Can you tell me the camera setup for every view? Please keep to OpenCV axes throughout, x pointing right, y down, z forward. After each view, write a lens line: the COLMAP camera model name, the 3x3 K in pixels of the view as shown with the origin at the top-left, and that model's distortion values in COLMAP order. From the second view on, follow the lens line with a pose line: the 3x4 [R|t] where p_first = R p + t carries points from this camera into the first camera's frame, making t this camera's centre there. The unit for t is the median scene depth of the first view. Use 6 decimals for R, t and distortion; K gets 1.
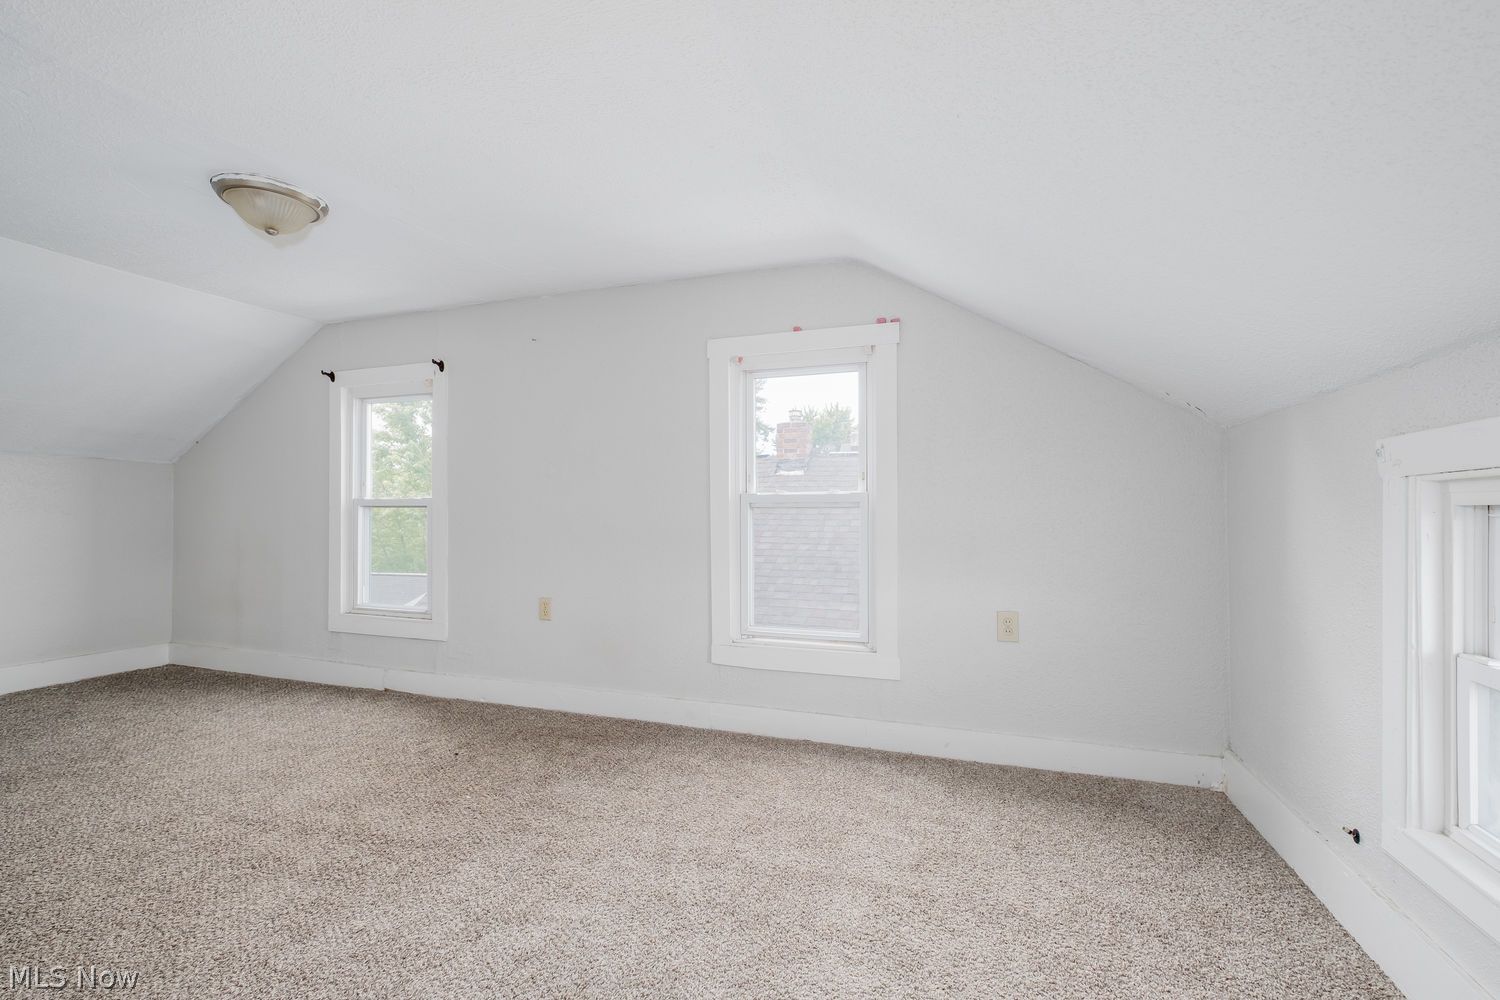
lens RADIAL K [[640.5, 0, 784.6], [0, 640.5, 527.9], [0, 0, 1]] dist [0.012411, 0.000034]
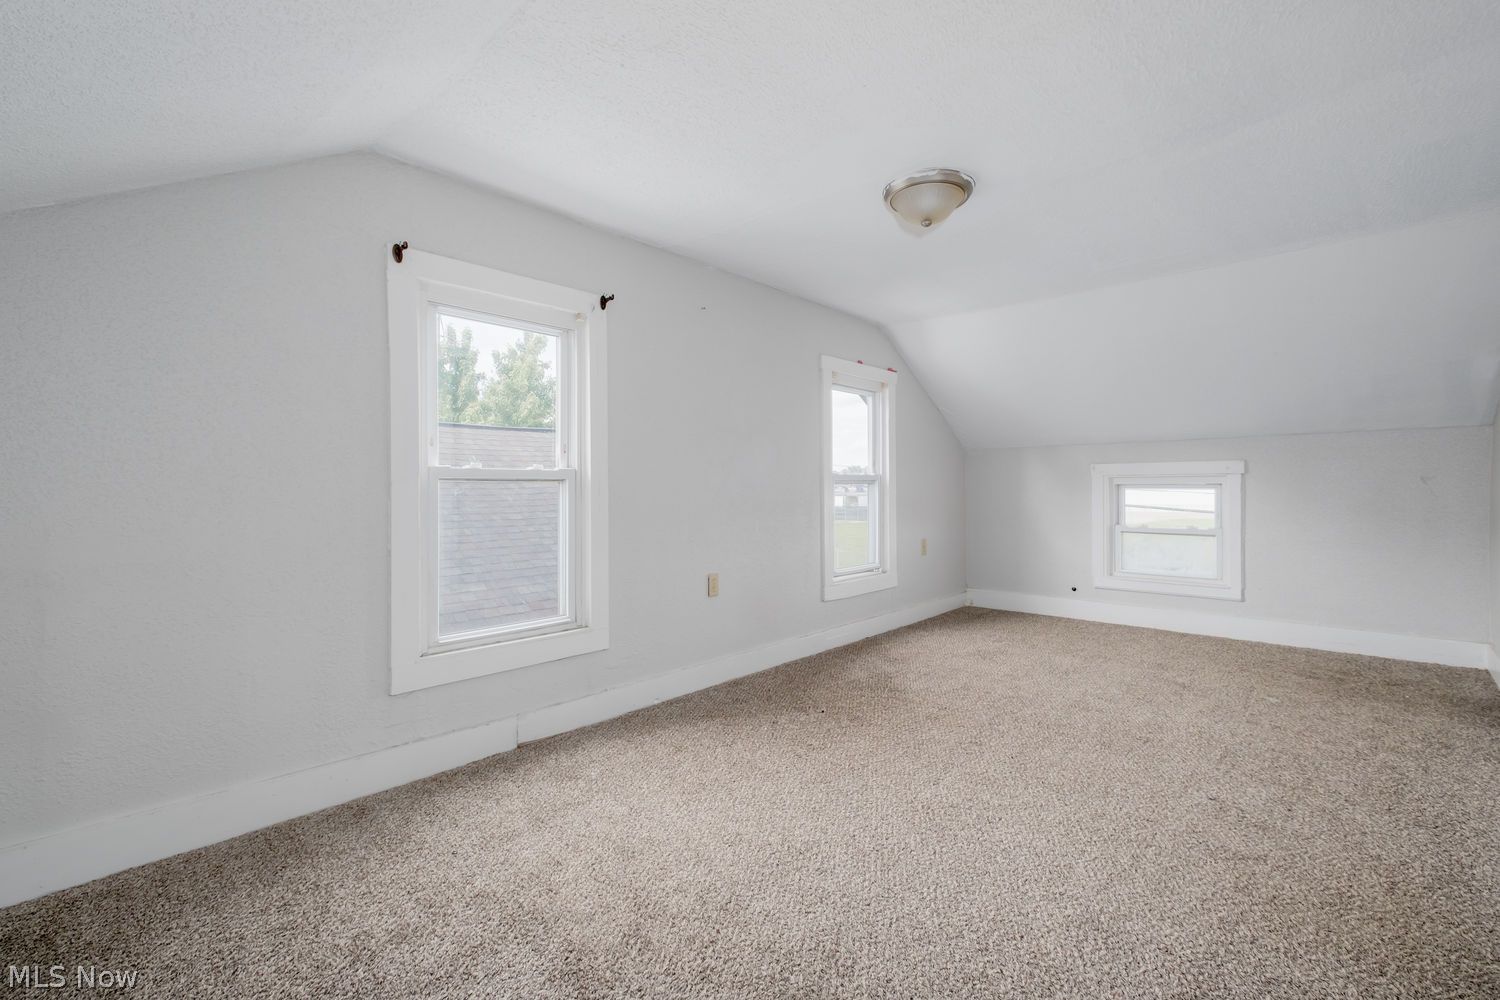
lens RADIAL K [[654.5, 0, 755.9], [0, 654.5, 495.3], [0, 0, 1]] dist [0.013092, -0.000007]
pose [[0.402252, -0.019576, 0.915320, -1.391384], [0.011377, 0.999801, 0.016383, -0.029899], [-0.915458, 0.003824, 0.402394, 0.585440]]
